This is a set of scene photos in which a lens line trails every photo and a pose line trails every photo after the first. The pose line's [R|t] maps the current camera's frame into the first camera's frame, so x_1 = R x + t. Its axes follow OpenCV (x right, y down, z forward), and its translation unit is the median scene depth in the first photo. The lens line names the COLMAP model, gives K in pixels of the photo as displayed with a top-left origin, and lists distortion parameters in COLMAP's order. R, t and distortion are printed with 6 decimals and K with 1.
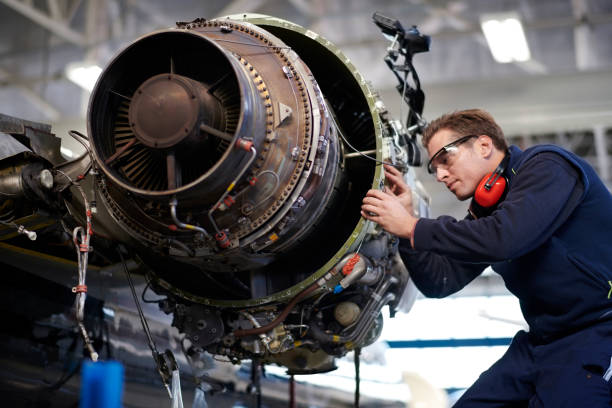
lens RADIAL K [[1016.6, 0, 306.0], [0, 1016.6, 204.0], [0, 0, 1]] dist [-0.163067, -0.038587]
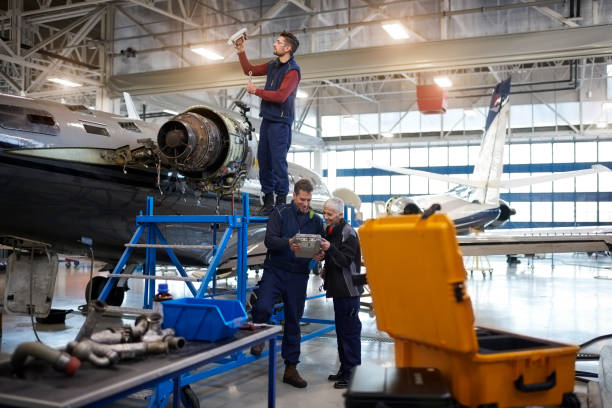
lens RADIAL K [[635.3, 0, 305.8], [0, 635.3, 197.6], [0, 0, 1]] dist [-0.058579, 0.010800]
pose [[0.994773, -0.006671, -0.101897, 0.662584], [0.025039, 0.983335, 0.180069, -0.296987], [0.098998, -0.181679, 0.978362, -1.575003]]
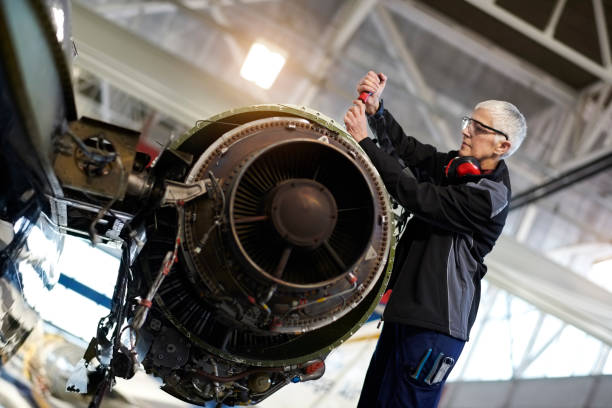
lens RADIAL K [[1016.6, 0, 306.0], [0, 1016.6, 204.0], [0, 0, 1]] dist [-0.163067, -0.038587]
pose [[0.773941, 0.490876, 0.400071, -0.547538], [-0.515591, 0.855258, -0.051964, -0.037613], [-0.367672, -0.166056, 0.915010, -0.045027]]
